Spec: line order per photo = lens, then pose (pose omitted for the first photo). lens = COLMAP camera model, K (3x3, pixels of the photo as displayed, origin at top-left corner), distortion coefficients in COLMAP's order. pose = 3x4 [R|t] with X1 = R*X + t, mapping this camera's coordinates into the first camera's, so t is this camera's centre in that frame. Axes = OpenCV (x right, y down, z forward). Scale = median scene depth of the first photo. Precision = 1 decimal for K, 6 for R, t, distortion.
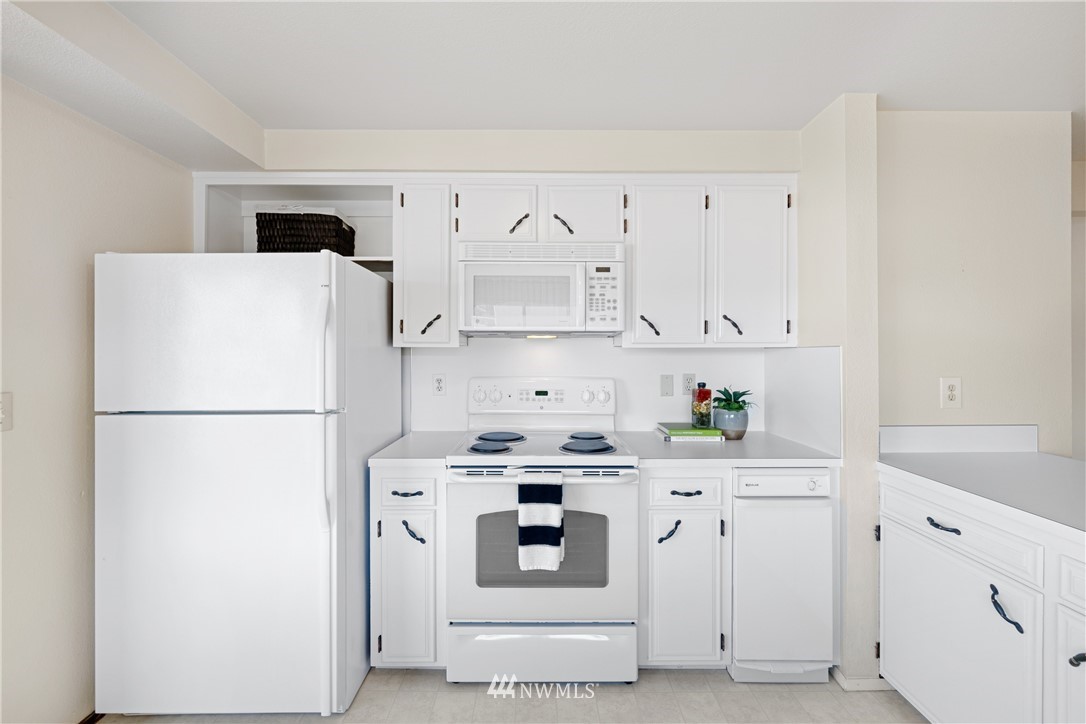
lens RADIAL K [[454.5, 0, 542.4], [0, 454.5, 353.7], [0, 0, 1]] dist [-0.003945, 0.000042]
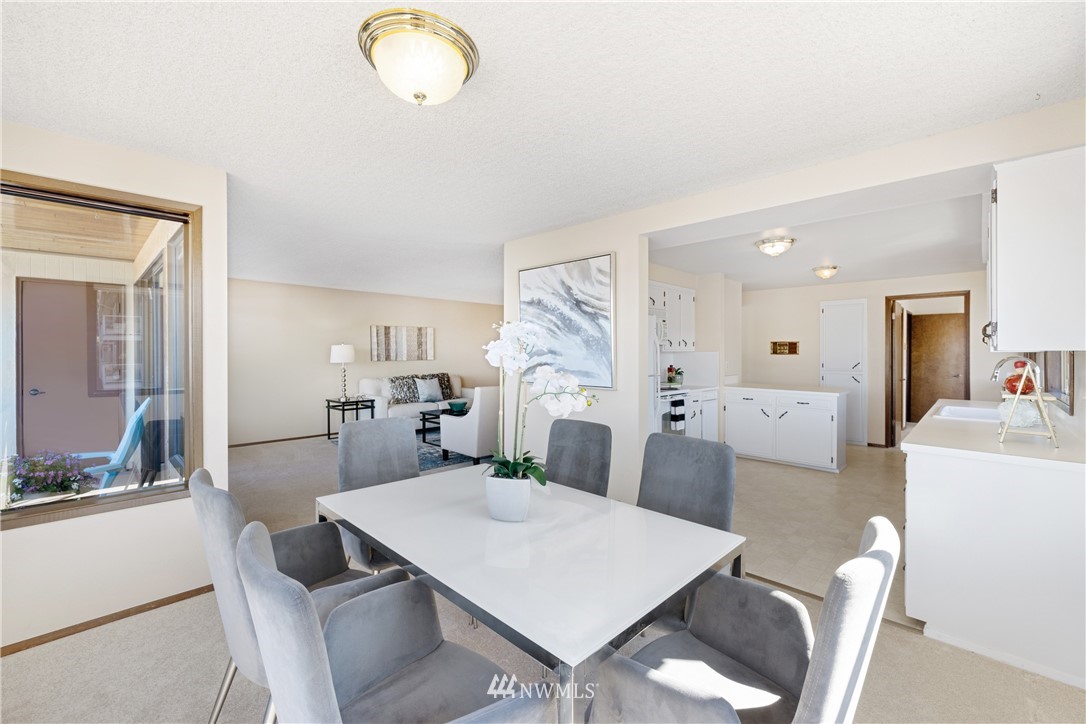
lens RADIAL K [[454.5, 0, 542.4], [0, 454.5, 353.7], [0, 0, 1]] dist [-0.003945, 0.000042]
pose [[0.698463, -0.000873, 0.715646, -2.212154], [0.000790, 1.000000, 0.000449, -0.001525], [-0.715646, 0.000252, 0.698463, -0.309454]]
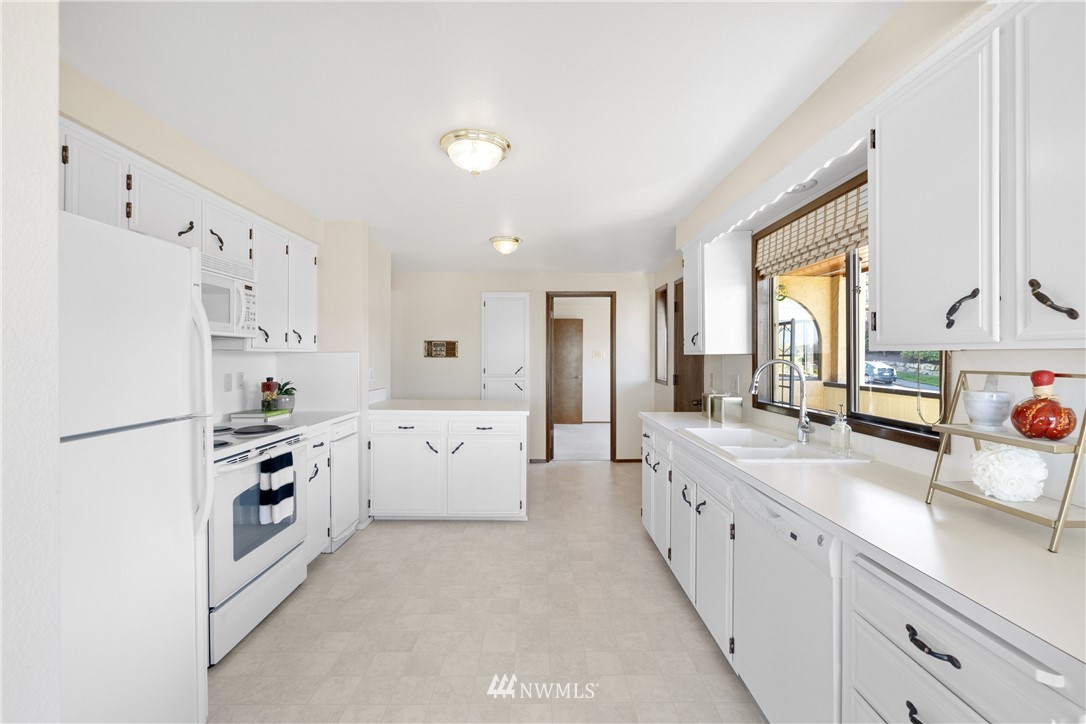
lens RADIAL K [[457.0, 0, 543.6], [0, 457.0, 359.6], [0, 0, 1]] dist [-0.000567, 0.000152]
pose [[-0.005247, -0.007051, 0.999961, -1.120084], [0.000577, 0.999975, 0.007054, 0.001610], [-0.999986, 0.000614, -0.005243, 0.206201]]
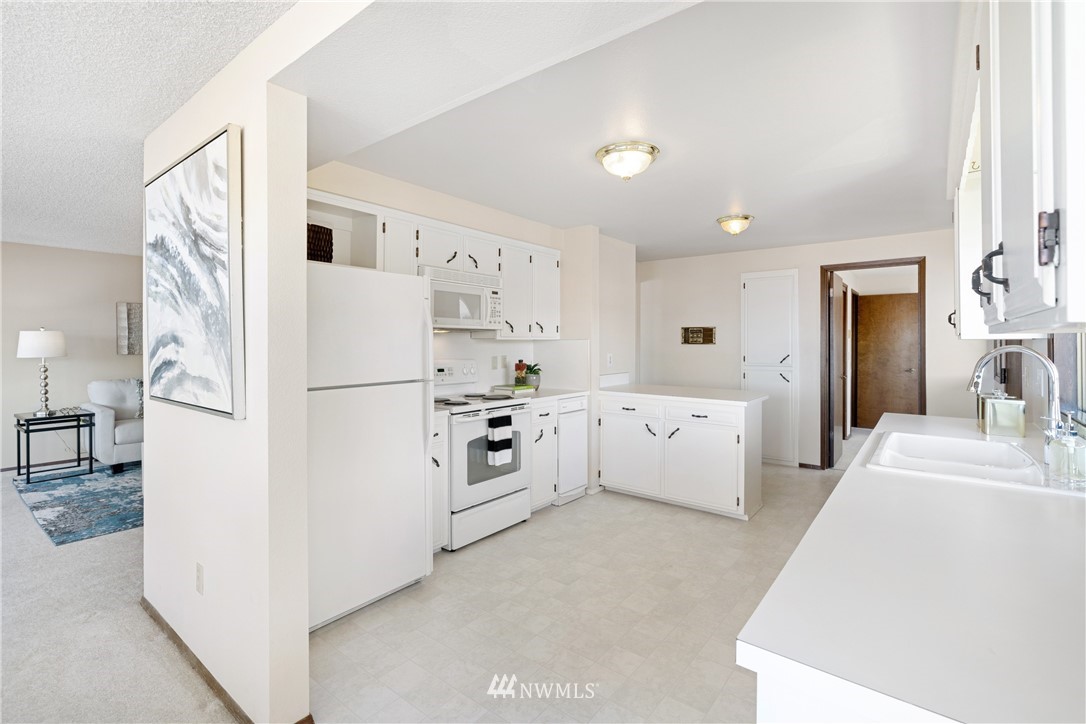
lens RADIAL K [[495.2, 0, 542.3], [0, 495.2, 344.9], [0, 0, 1]] dist [-0.009254, -0.000004]
pose [[0.622678, -0.002752, 0.782473, -1.195187], [0.001900, 0.999996, 0.002004, 0.003556], [-0.782476, 0.000239, 0.622681, -0.276252]]
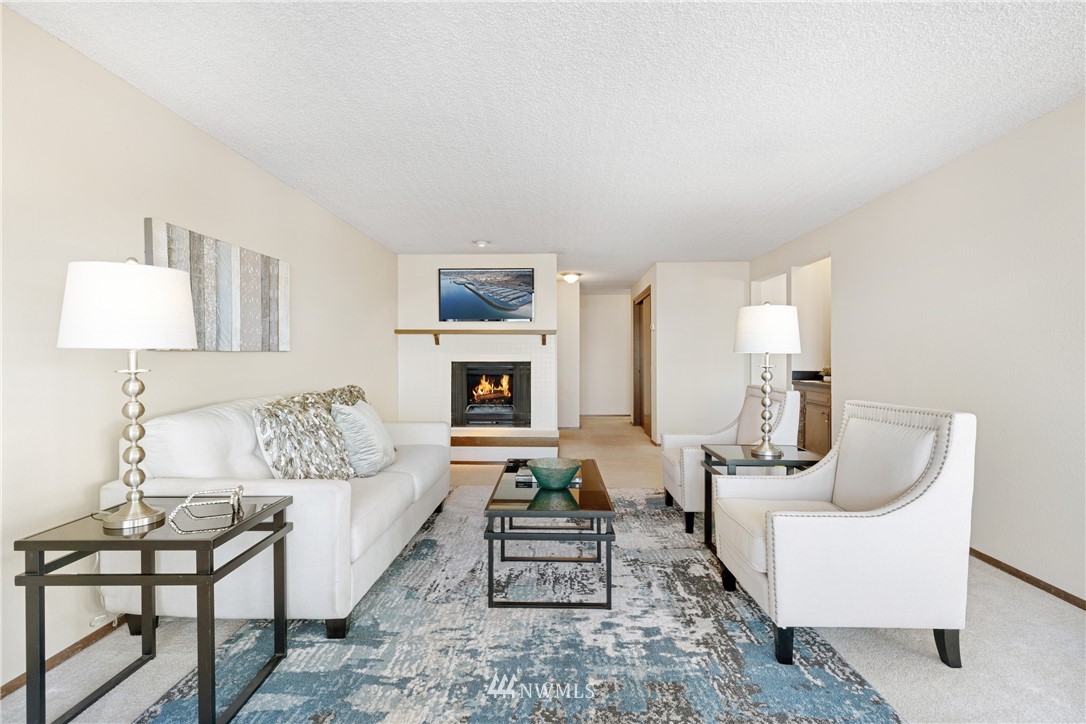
lens RADIAL K [[518.0, 0, 543.0], [0, 518.0, 362.0], [0, 0, 1]] dist [-0.005955, -0.000315]
pose [[0.036820, -0.005353, 0.999308, -1.625728], [0.004450, 0.999977, 0.005193, 0.083158], [-0.999312, 0.004256, 0.036843, 2.400264]]
